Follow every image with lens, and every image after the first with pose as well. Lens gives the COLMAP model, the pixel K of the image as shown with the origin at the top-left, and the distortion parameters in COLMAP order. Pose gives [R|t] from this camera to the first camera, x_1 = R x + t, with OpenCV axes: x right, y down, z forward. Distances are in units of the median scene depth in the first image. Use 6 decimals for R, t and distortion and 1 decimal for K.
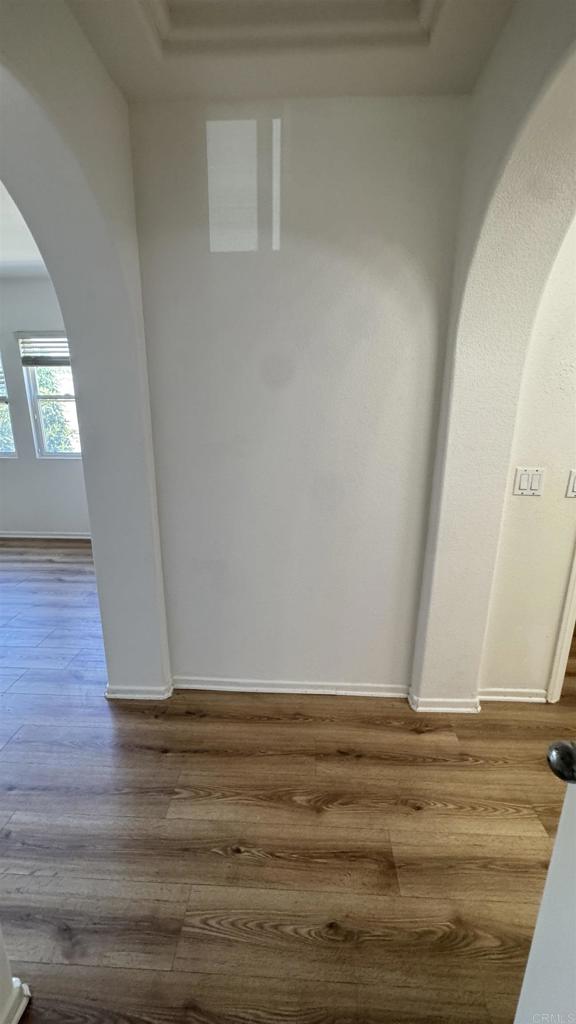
lens RADIAL K [[412.1, 0, 286.9], [0, 412.1, 512.0], [0, 0, 1]] dist [-0.001059, -0.000034]
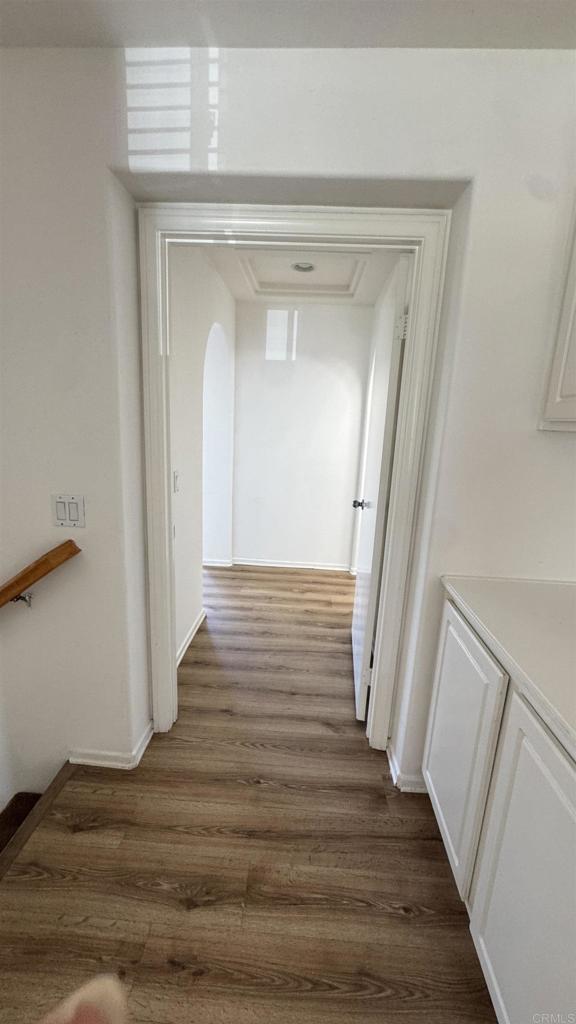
lens RADIAL K [[412.1, 0, 287.5], [0, 412.1, 511.6], [0, 0, 1]] dist [-0.001059, -0.000034]
pose [[0.999245, 0.038096, 0.007591, -0.046613], [-0.037690, 0.998142, -0.047882, 0.340801], [-0.009401, 0.047560, 0.998824, -1.321360]]
